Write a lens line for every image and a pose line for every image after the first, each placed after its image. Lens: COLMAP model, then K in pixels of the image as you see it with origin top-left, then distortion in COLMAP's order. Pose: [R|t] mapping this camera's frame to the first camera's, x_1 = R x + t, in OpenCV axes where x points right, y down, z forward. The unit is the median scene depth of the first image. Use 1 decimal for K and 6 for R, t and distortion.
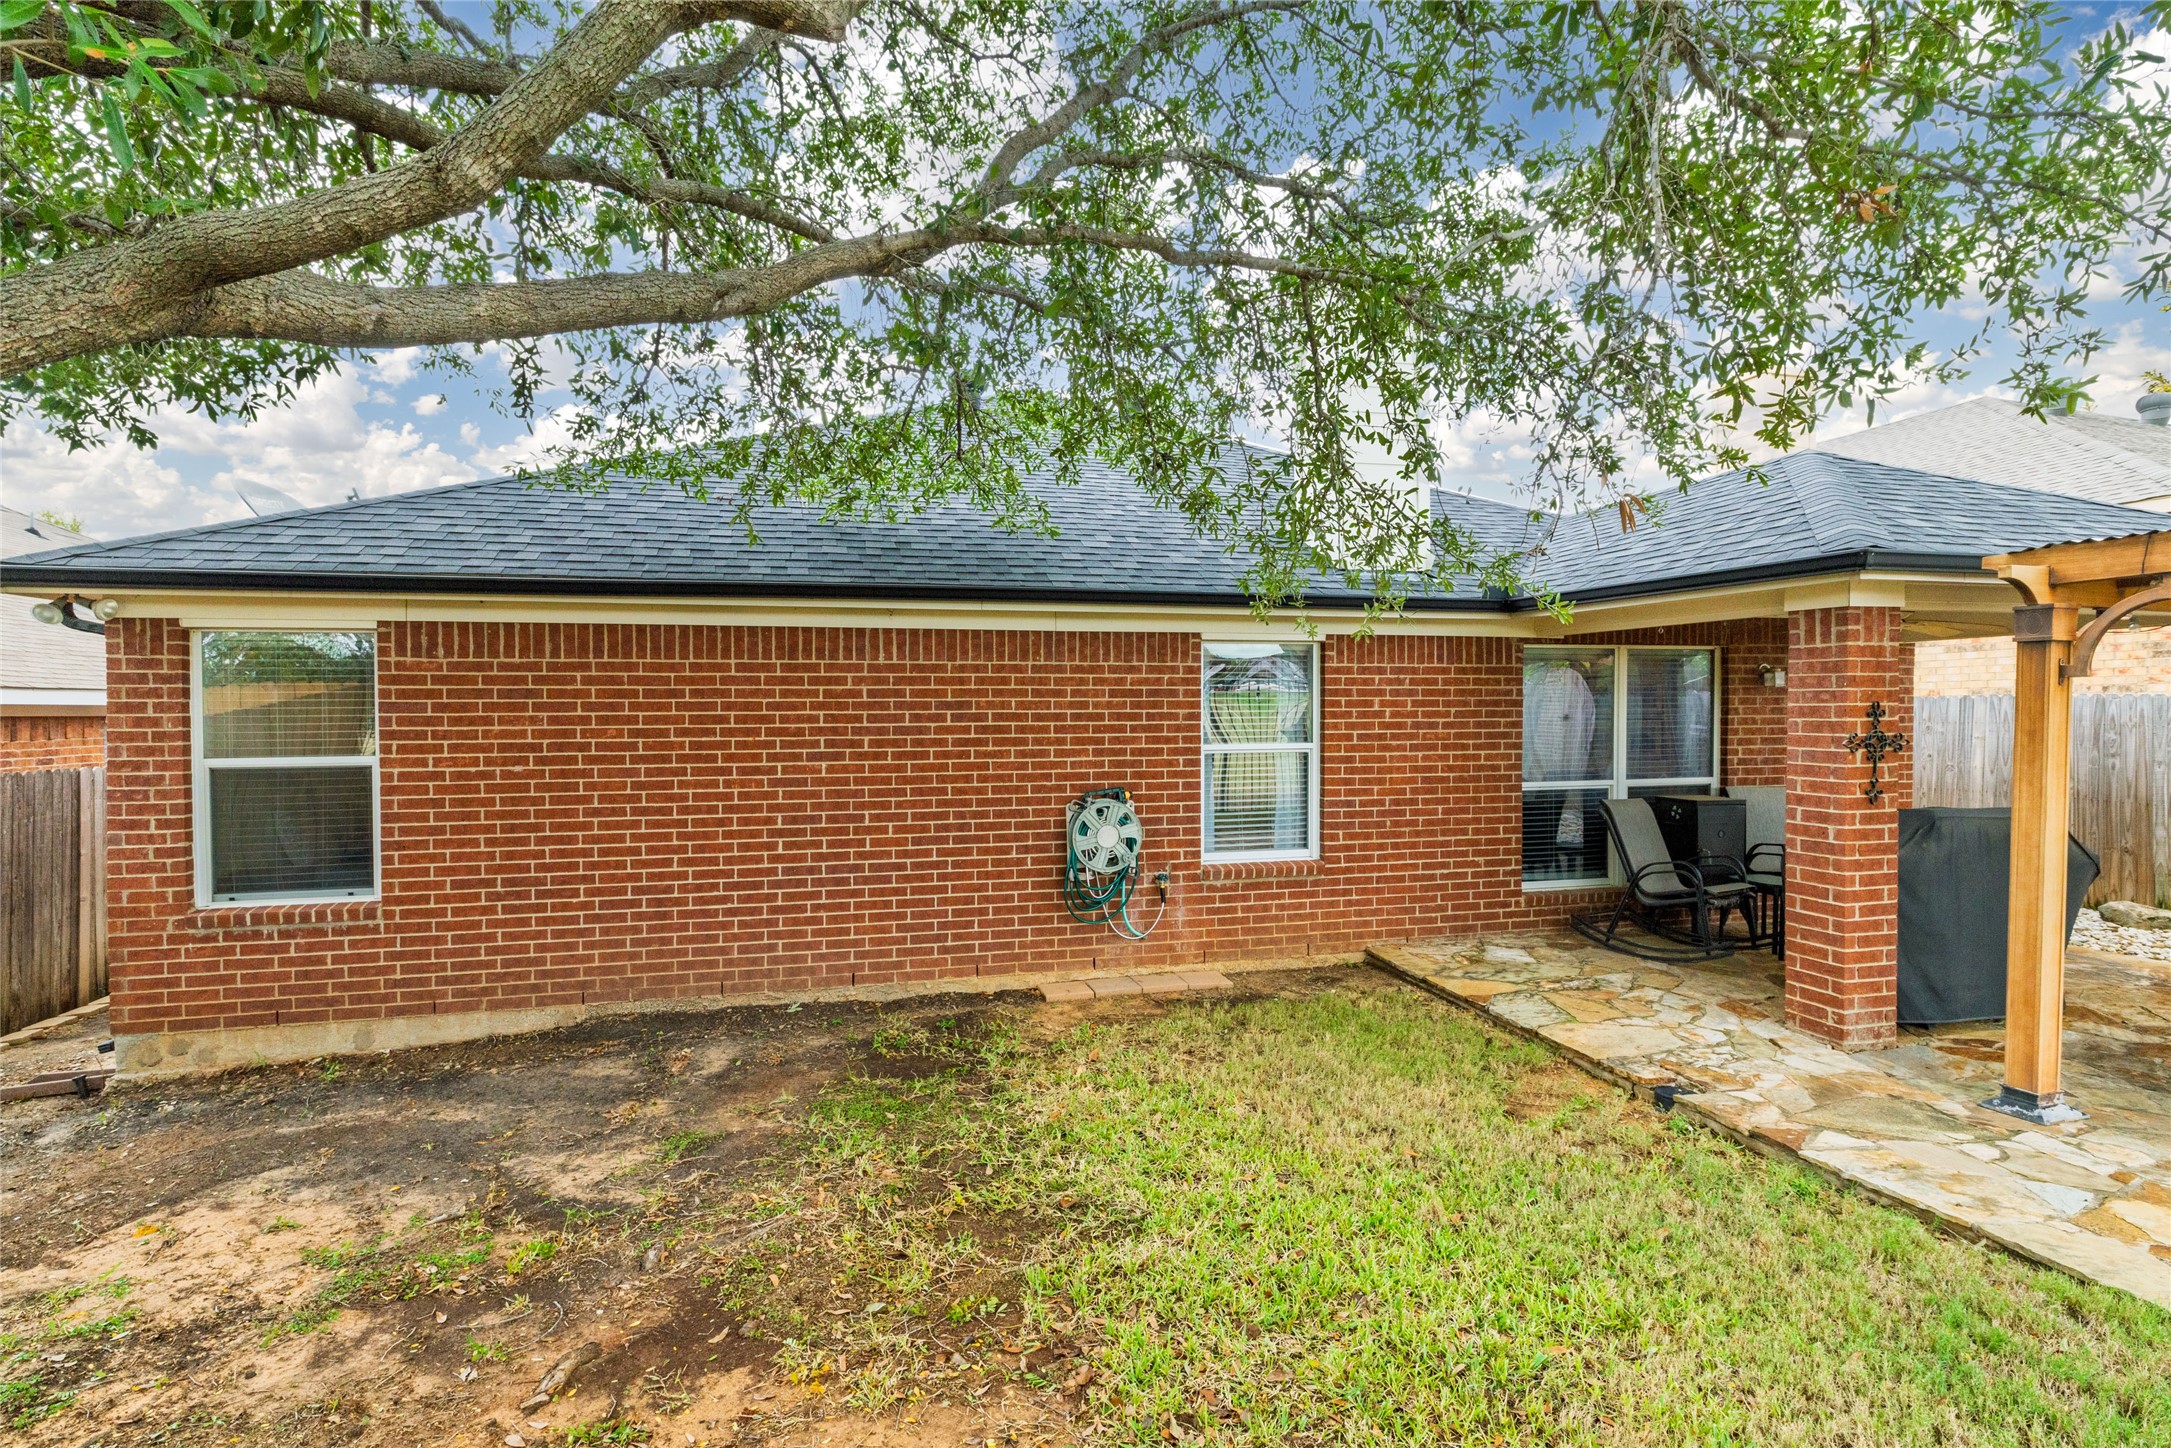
lens RADIAL K [[1009.8, 0, 1086.7], [0, 1009.8, 726.3], [0, 0, 1]] dist [0.001047, 0.000120]
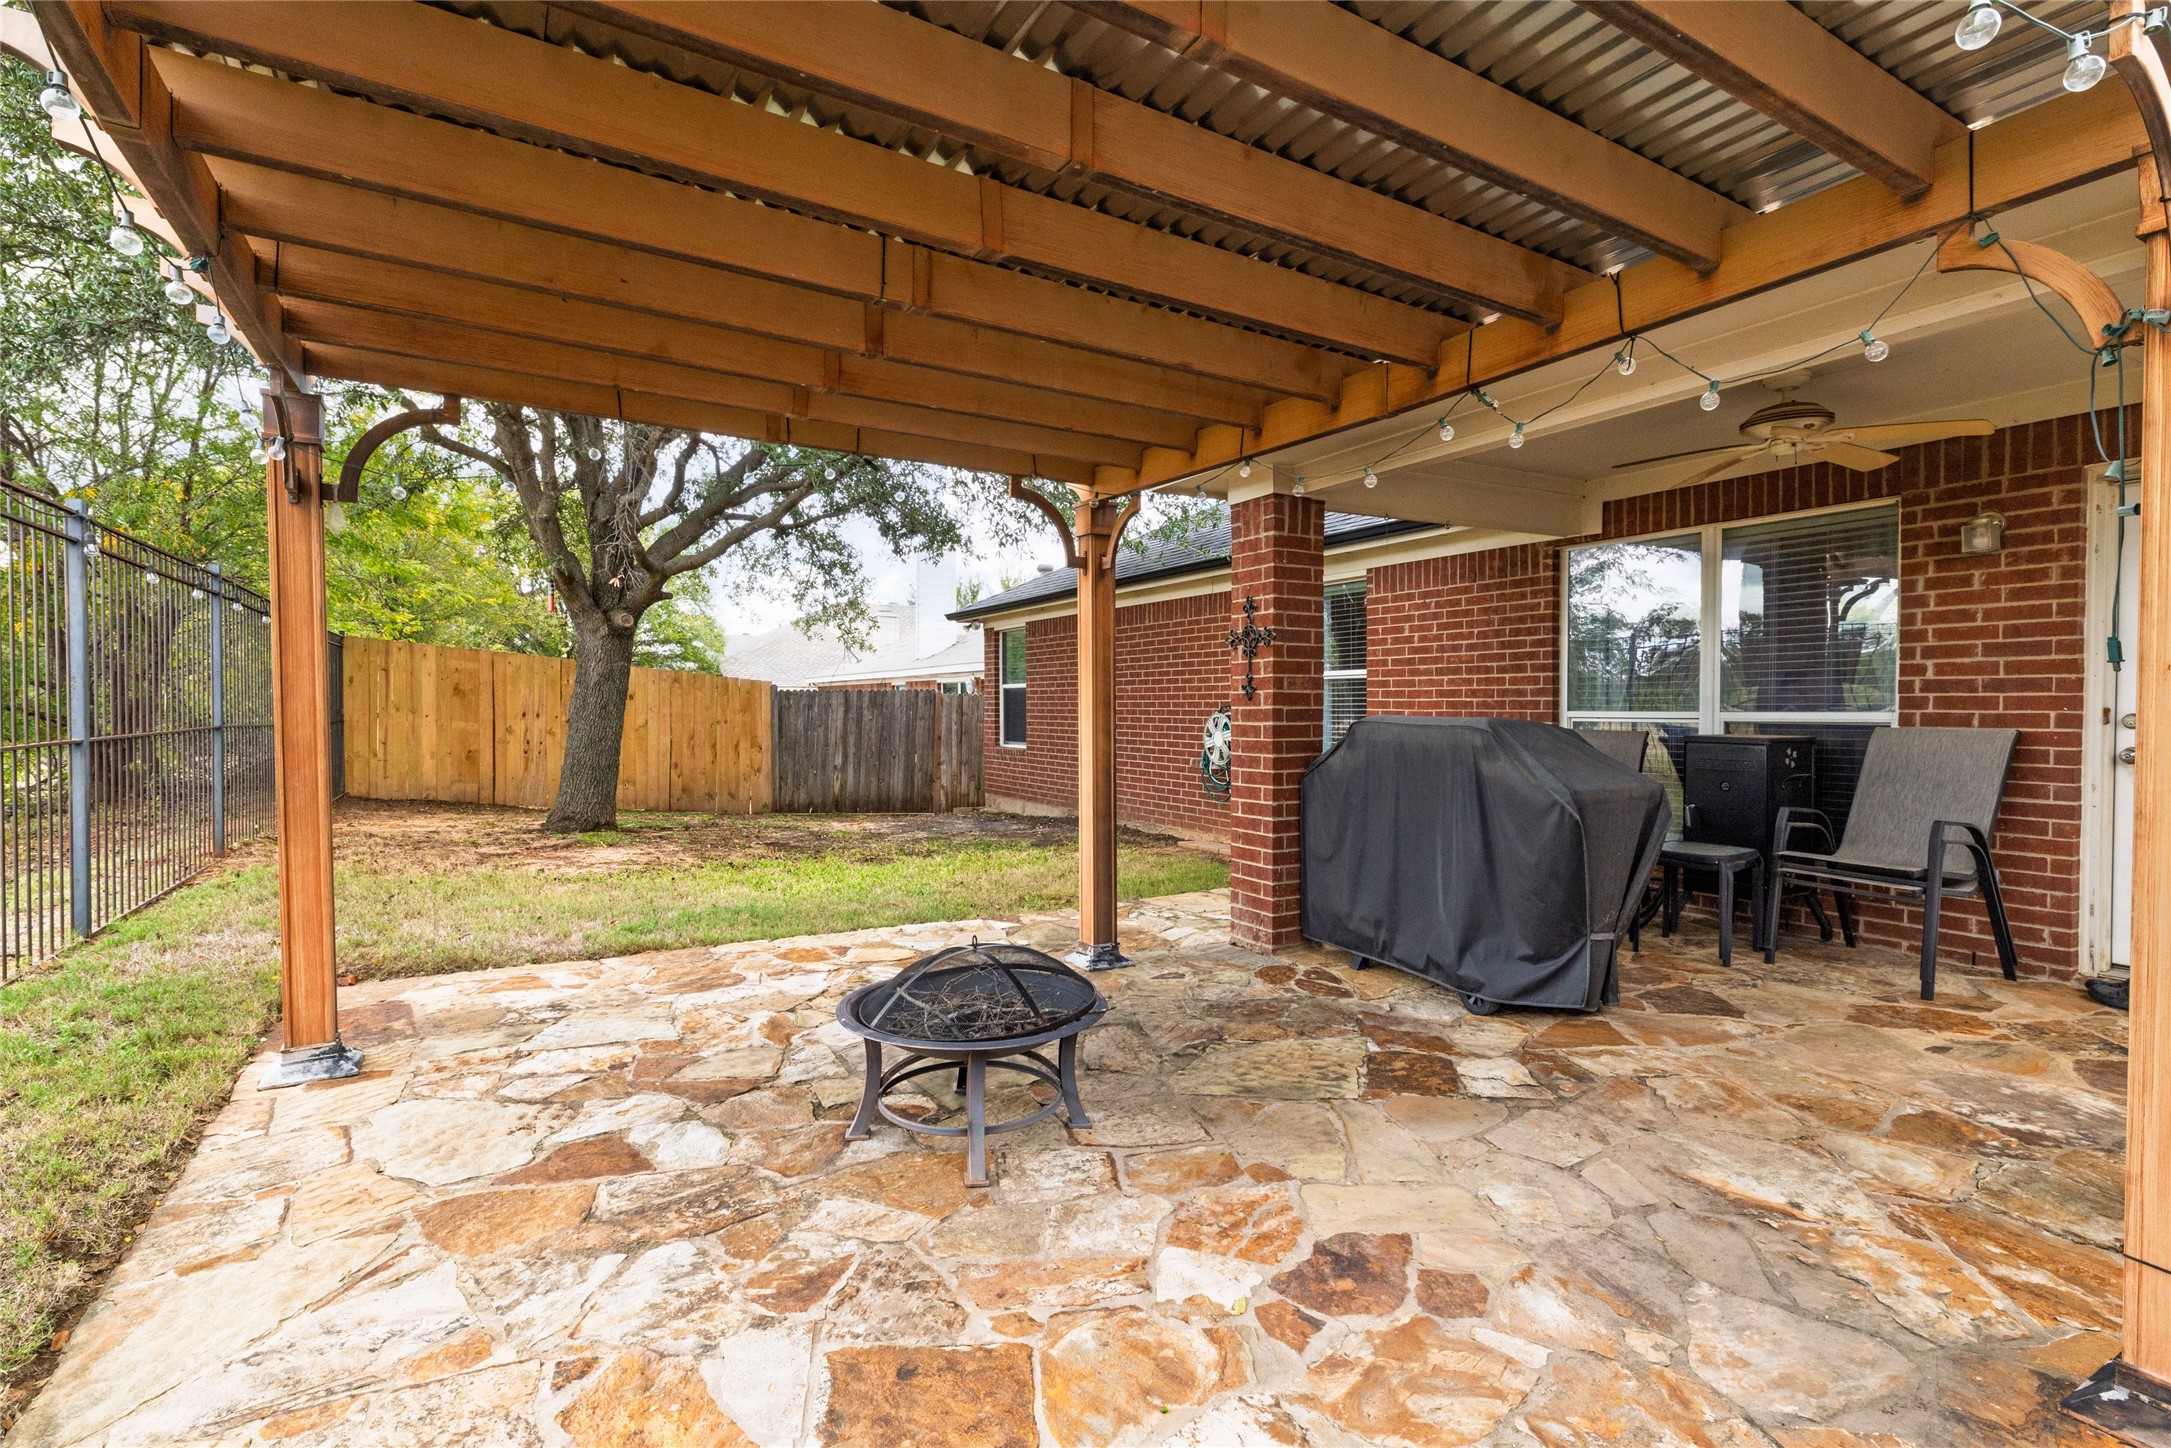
lens RADIAL K [[1023.1, 0, 1099.8], [0, 1023.1, 727.4], [0, 0, 1]] dist [0.001691, 0.000289]
pose [[0.279712, 0.025308, -0.959750, 1.558670], [-0.015173, 0.999644, 0.021938, 0.076989], [0.959964, 0.008427, 0.279996, 0.532442]]
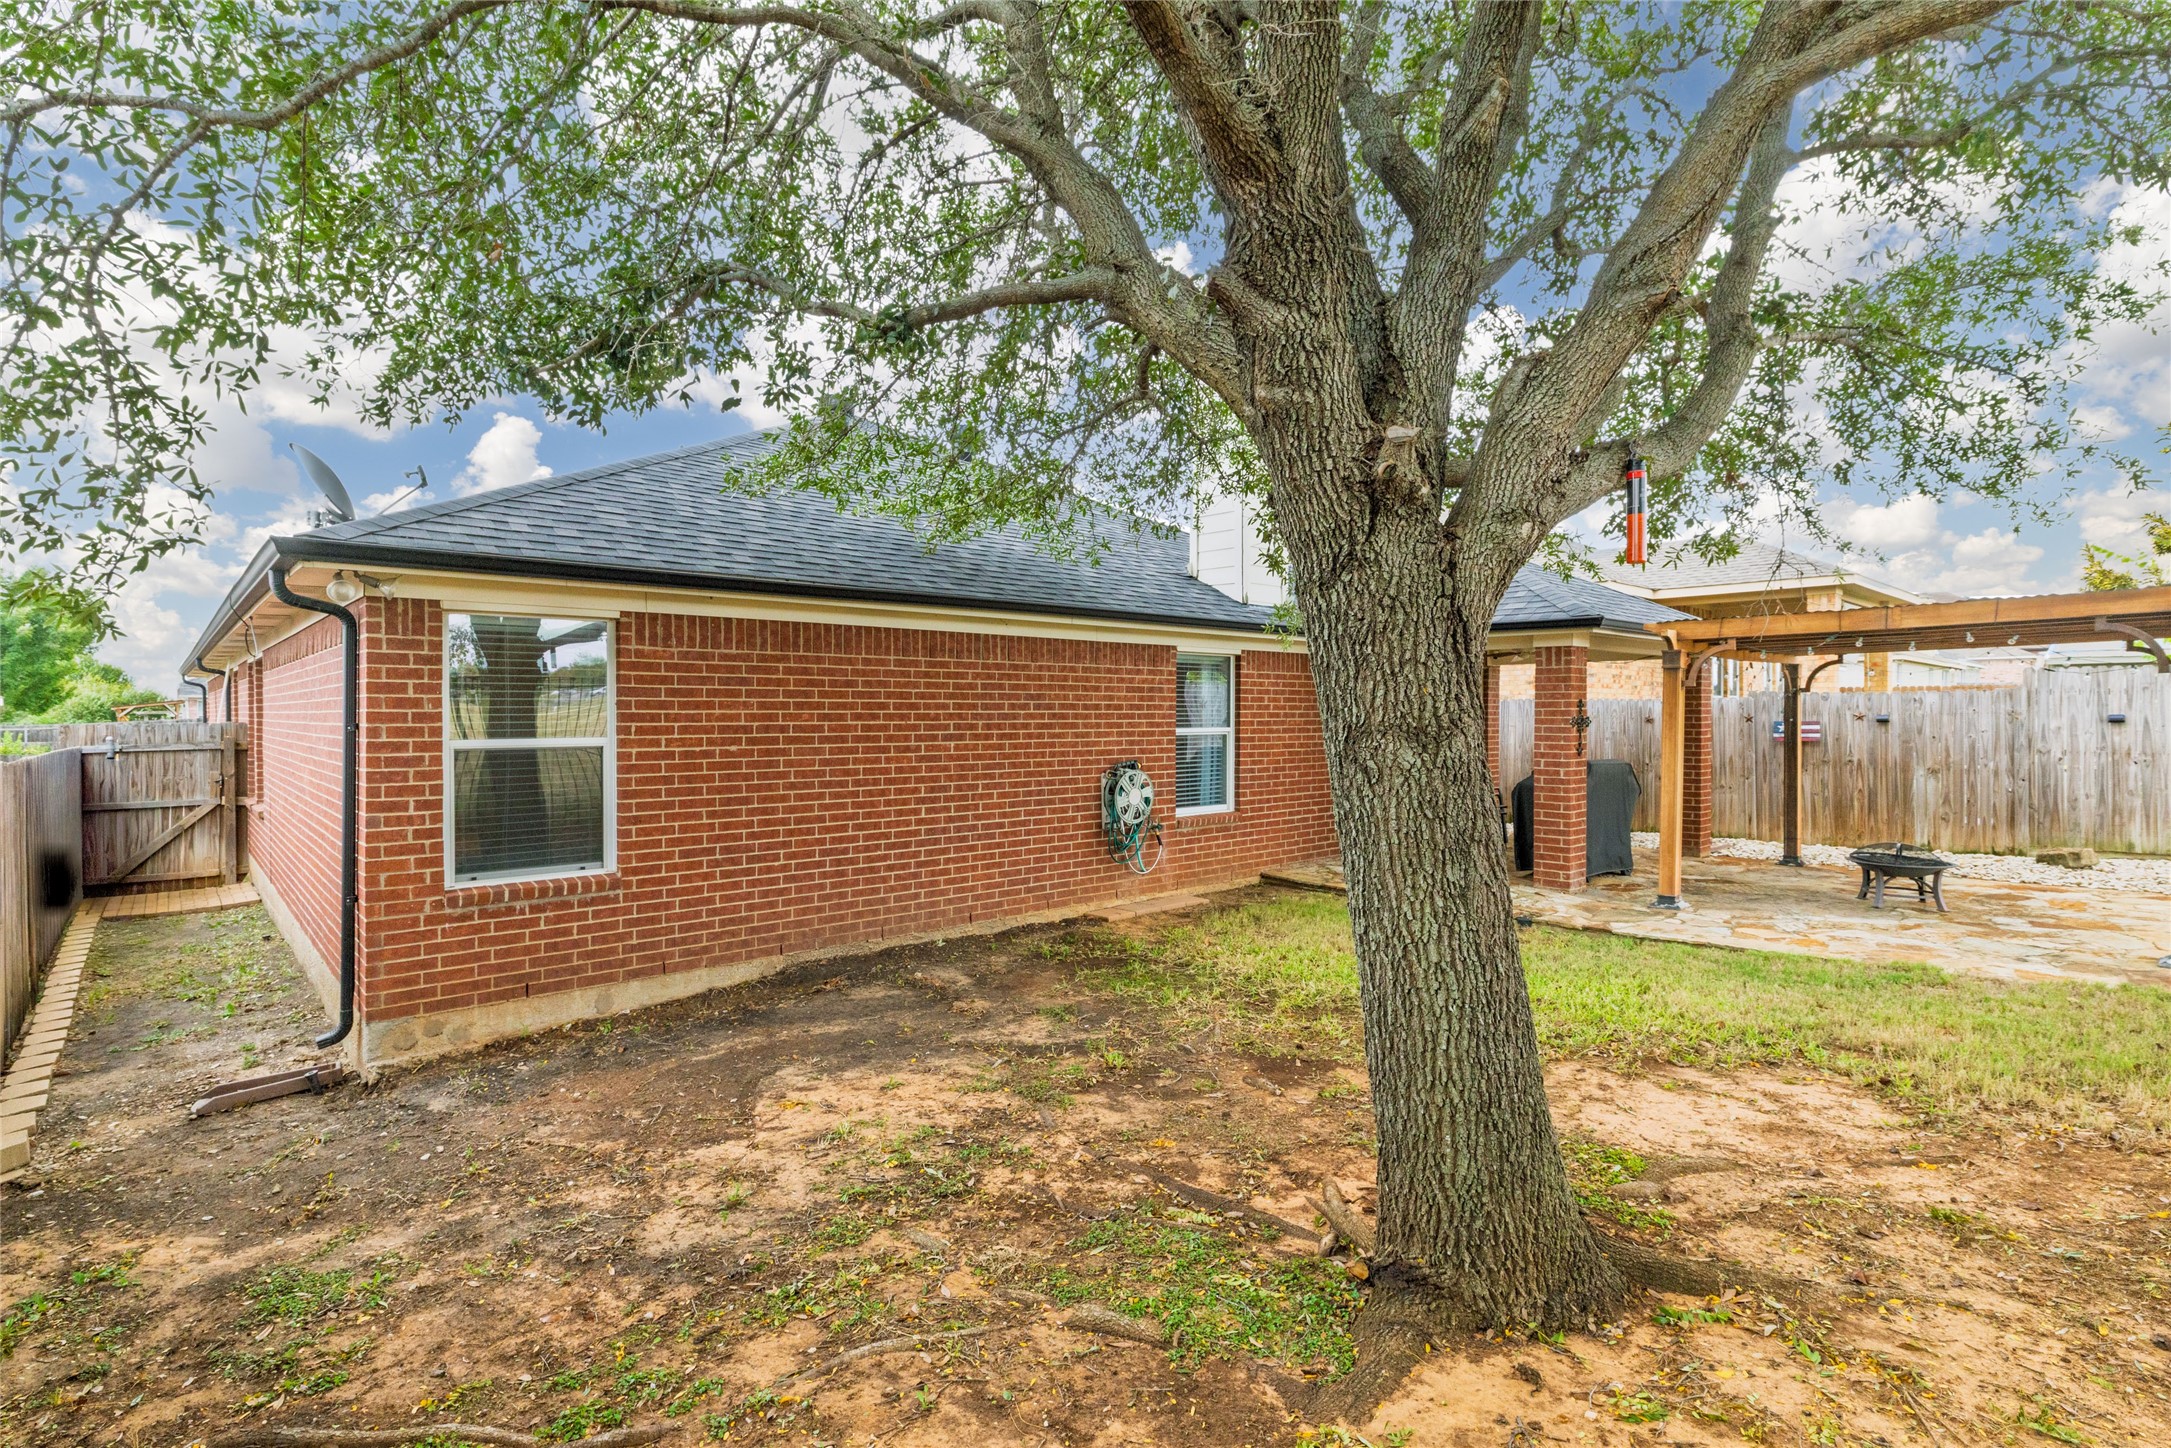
lens RADIAL K [[1009.8, 0, 1086.7], [0, 1009.8, 726.3], [0, 0, 1]] dist [0.001047, 0.000120]
pose [[0.887003, -0.000892, 0.461762, -0.769587], [0.001053, 0.999999, -0.000092, 0.019092], [-0.461762, 0.000568, 0.887004, -0.181937]]
